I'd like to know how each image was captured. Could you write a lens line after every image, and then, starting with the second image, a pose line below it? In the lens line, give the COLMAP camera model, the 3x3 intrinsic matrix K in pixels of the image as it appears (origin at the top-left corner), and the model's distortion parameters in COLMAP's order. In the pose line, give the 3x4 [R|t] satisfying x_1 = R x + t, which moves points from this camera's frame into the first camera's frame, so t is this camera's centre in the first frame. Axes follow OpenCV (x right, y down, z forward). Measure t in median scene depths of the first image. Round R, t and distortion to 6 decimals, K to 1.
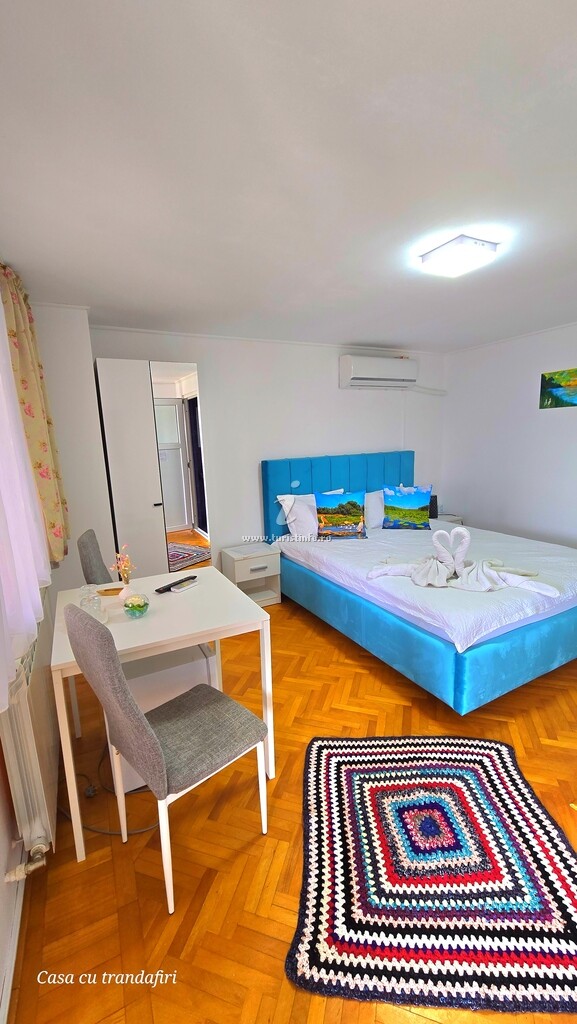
lens RADIAL K [[417.6, 0, 280.1], [0, 417.6, 517.9], [0, 0, 1]] dist [0.000834, 0.000059]
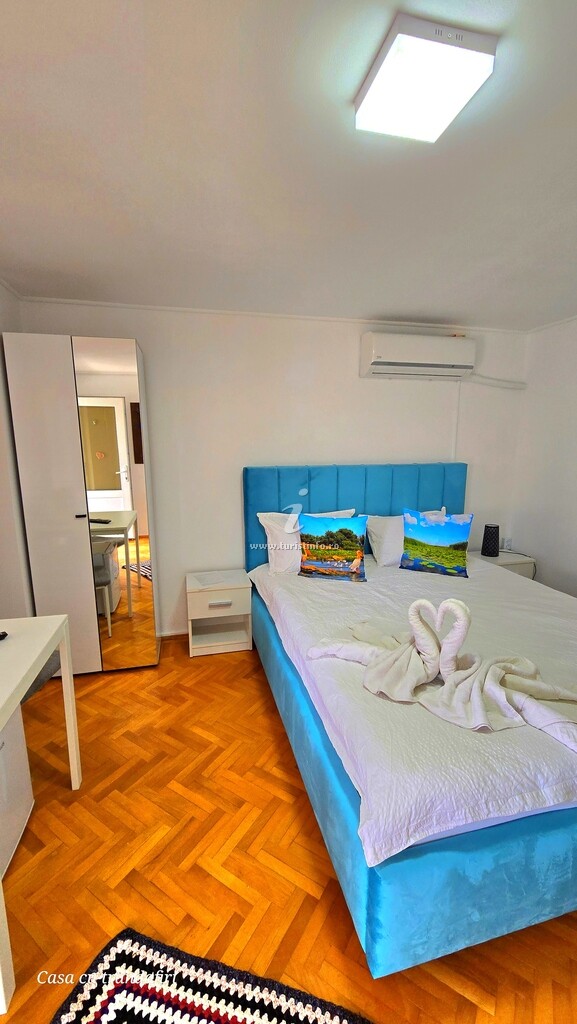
lens RADIAL K [[417.6, 0, 280.1], [0, 417.6, 517.9], [0, 0, 1]] dist [0.000834, 0.000059]
pose [[0.968595, 0.078718, -0.235853, 0.222627], [-0.079378, 0.996822, 0.006714, -0.053415], [0.235632, 0.012219, 0.971766, 0.253919]]
